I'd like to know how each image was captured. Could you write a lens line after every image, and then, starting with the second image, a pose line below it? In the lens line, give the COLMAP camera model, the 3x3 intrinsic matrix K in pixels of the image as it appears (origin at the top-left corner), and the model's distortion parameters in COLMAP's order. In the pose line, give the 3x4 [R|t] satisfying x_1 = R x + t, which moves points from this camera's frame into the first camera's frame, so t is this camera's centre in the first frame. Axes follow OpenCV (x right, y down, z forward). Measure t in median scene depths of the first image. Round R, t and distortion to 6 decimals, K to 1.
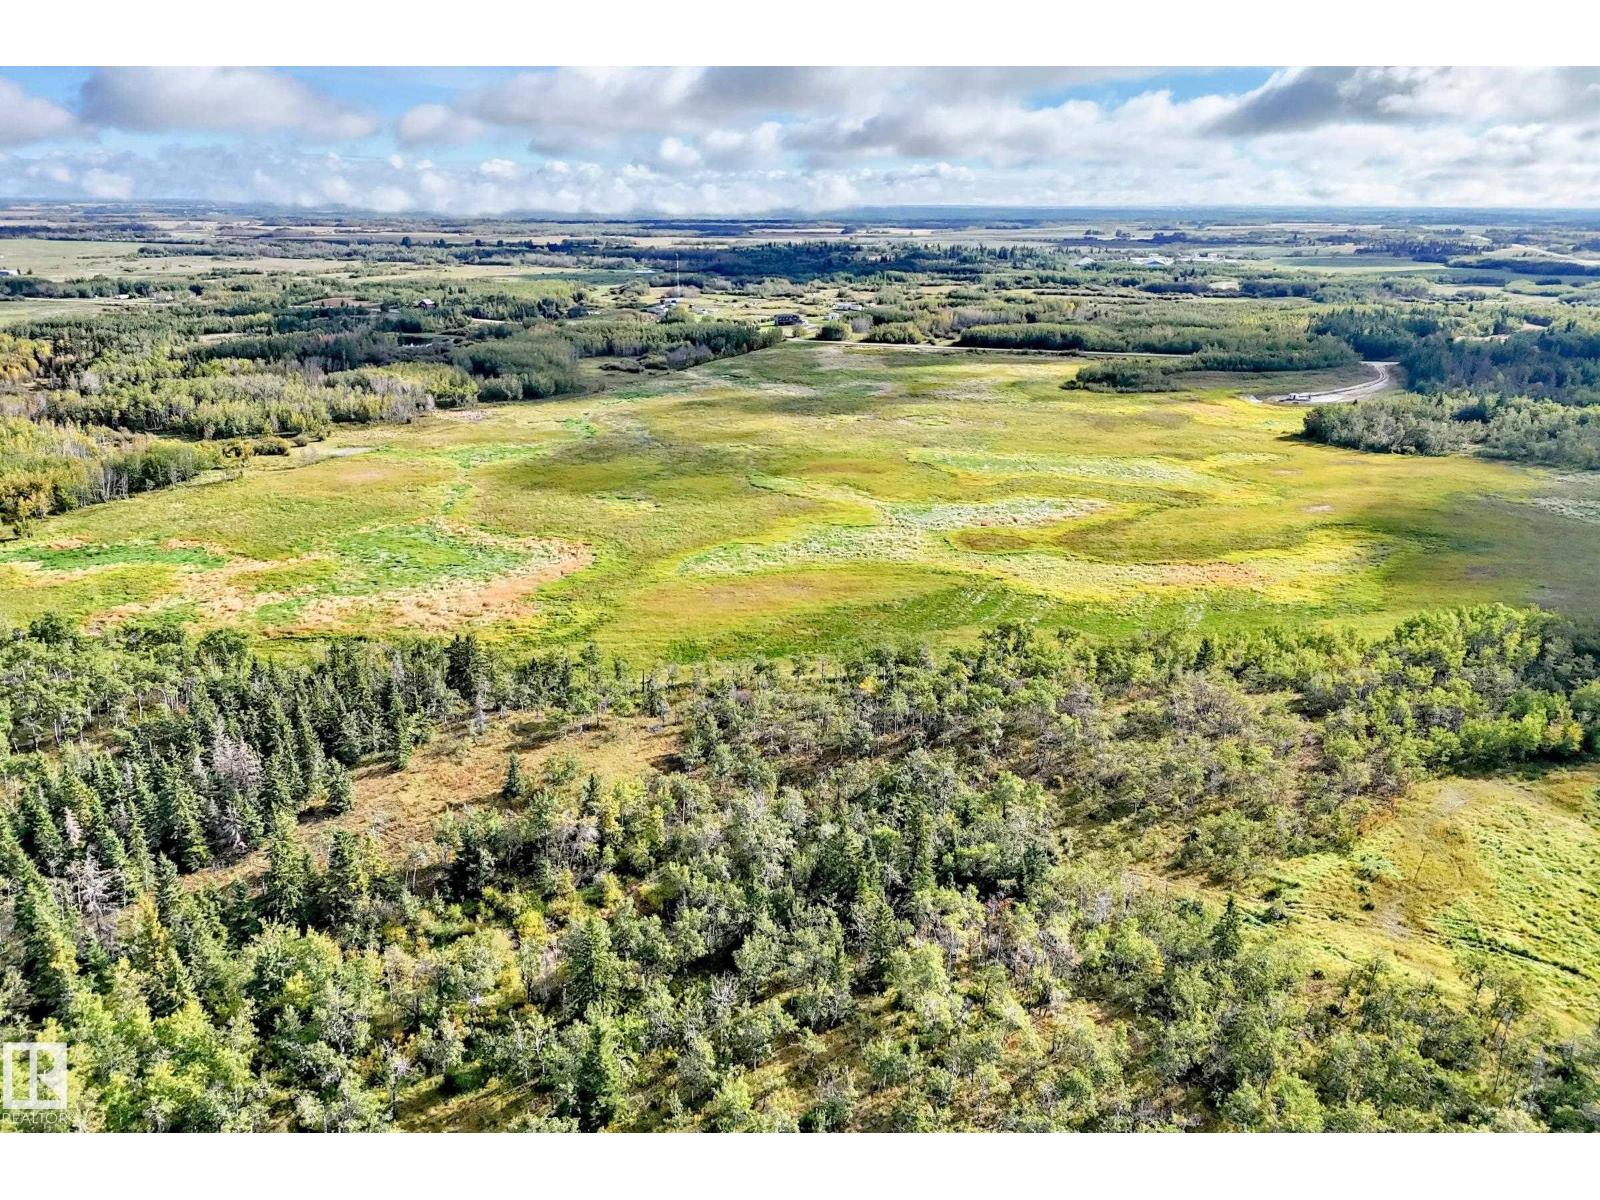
lens RADIAL K [[1168.4, 0, 800.0], [0, 1168.4, 600.0], [0, 0, 1]] dist [0.074192, -0.066420]
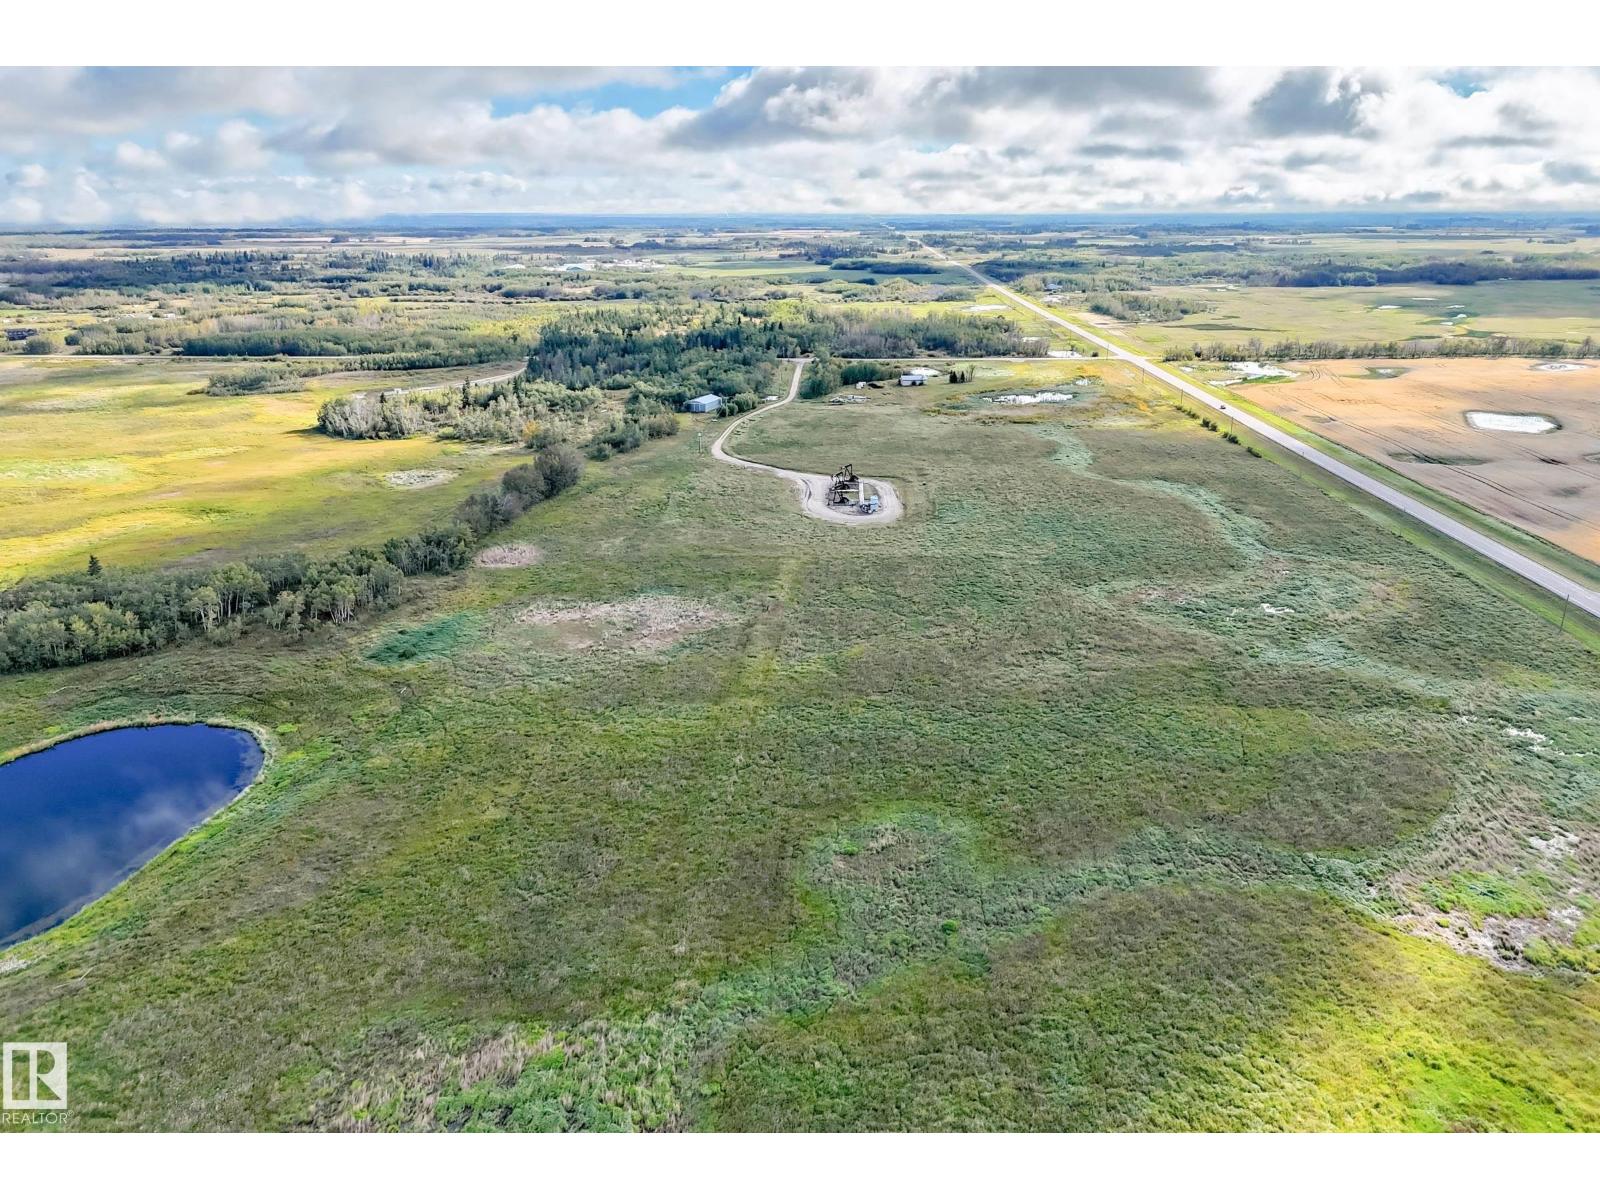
lens RADIAL K [[1168.4, 0, 800.0], [0, 1168.4, 600.0], [0, 0, 1]] dist [0.074192, -0.066420]
pose [[0.946202, -0.111095, 0.303907, 0.523547], [0.112873, 0.993540, 0.011770, 0.058843], [-0.303251, 0.023166, 0.952629, -0.172455]]
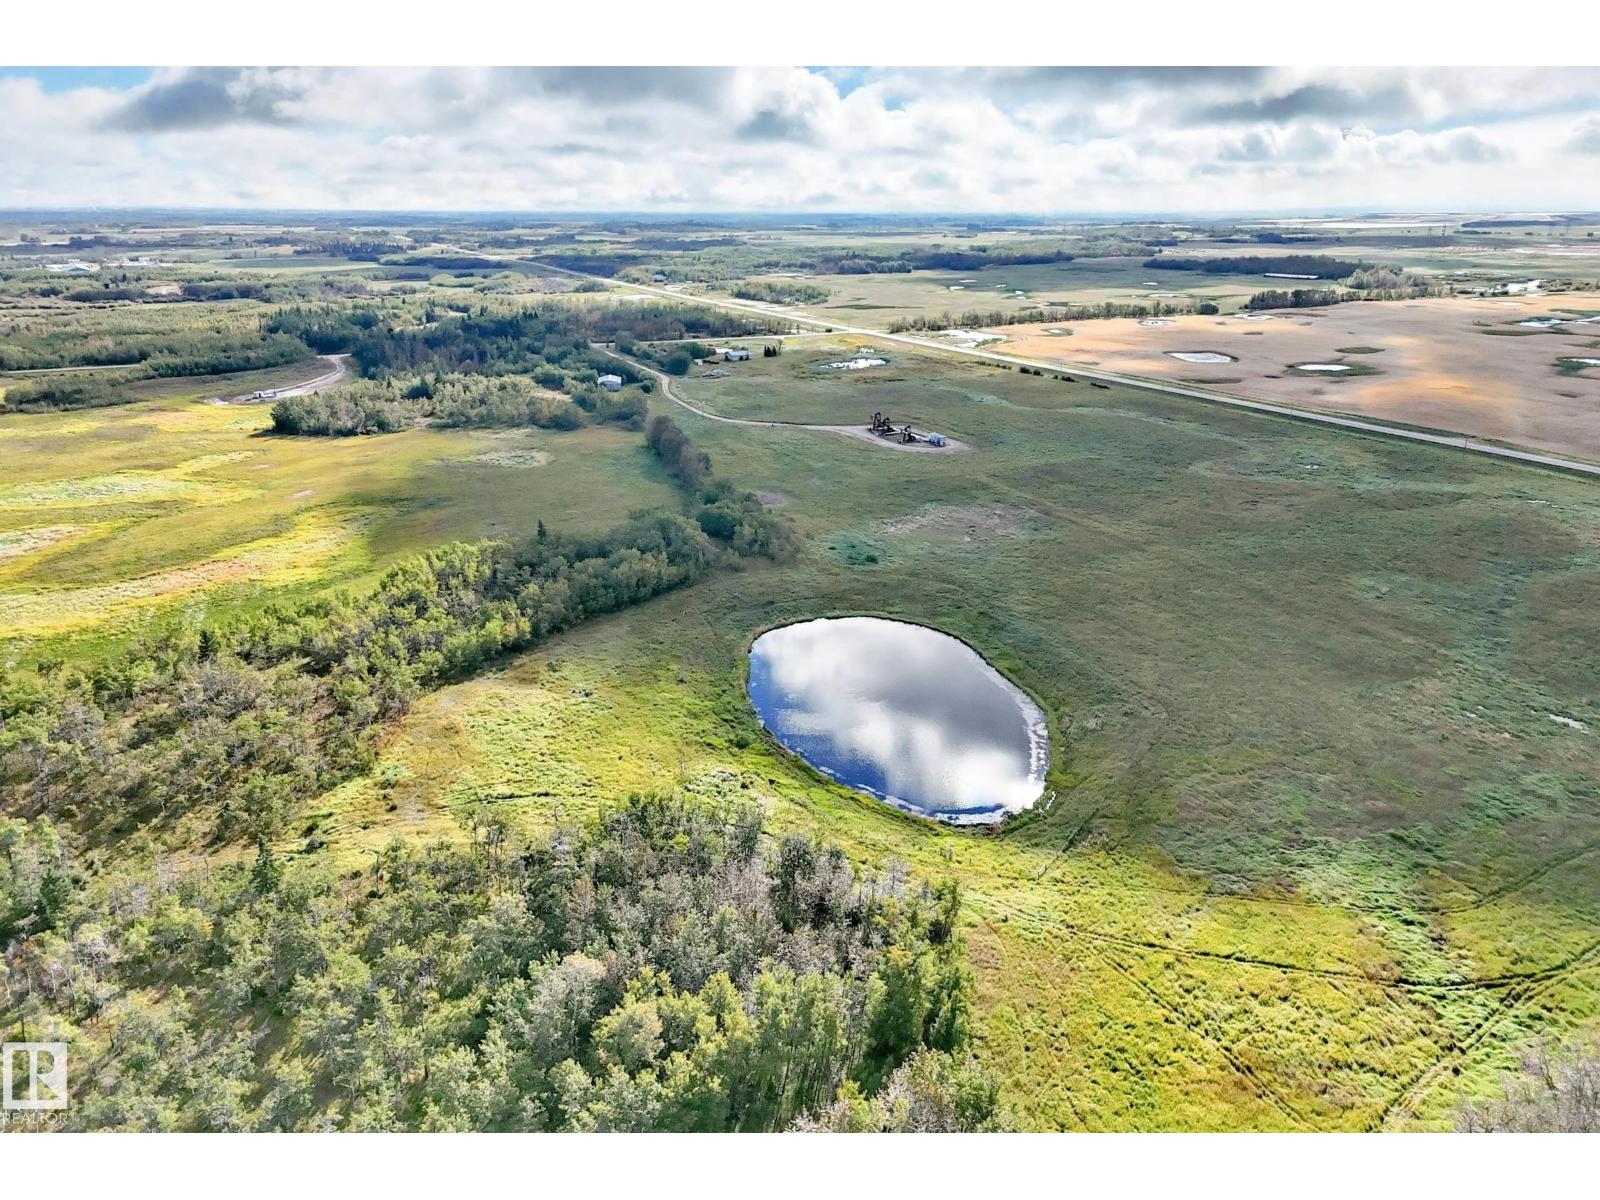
lens RADIAL K [[1168.4, 0, 800.0], [0, 1168.4, 600.0], [0, 0, 1]] dist [0.074192, -0.066420]
pose [[0.691666, -0.237773, 0.681955, 0.004951], [0.238906, 0.966419, 0.094648, 0.016017], [-0.681559, 0.097459, 0.725244, -0.044416]]
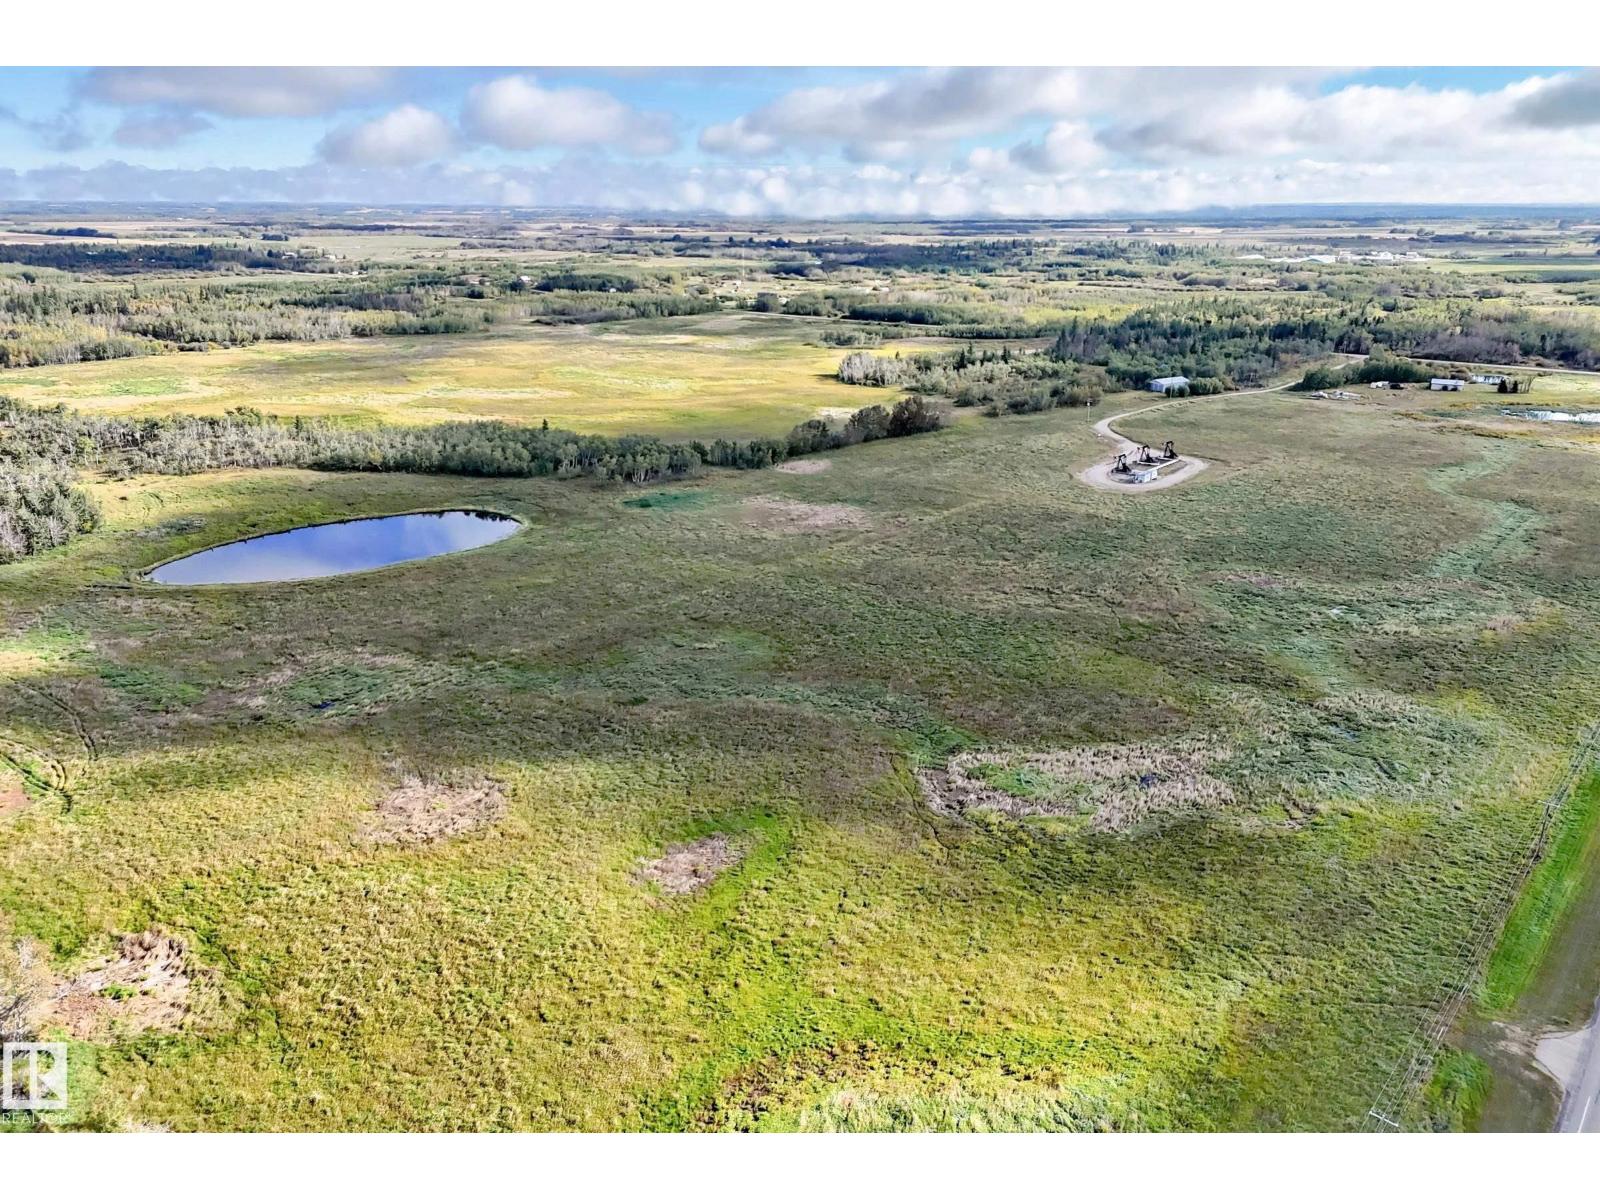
lens RADIAL K [[1168.4, 0, 800.0], [0, 1168.4, 600.0], [0, 0, 1]] dist [0.074192, -0.066420]
pose [[0.945105, 0.102364, -0.310320, 0.873702], [-0.102917, 0.994582, 0.014636, 0.112373], [0.310137, 0.018104, 0.950520, -0.308963]]
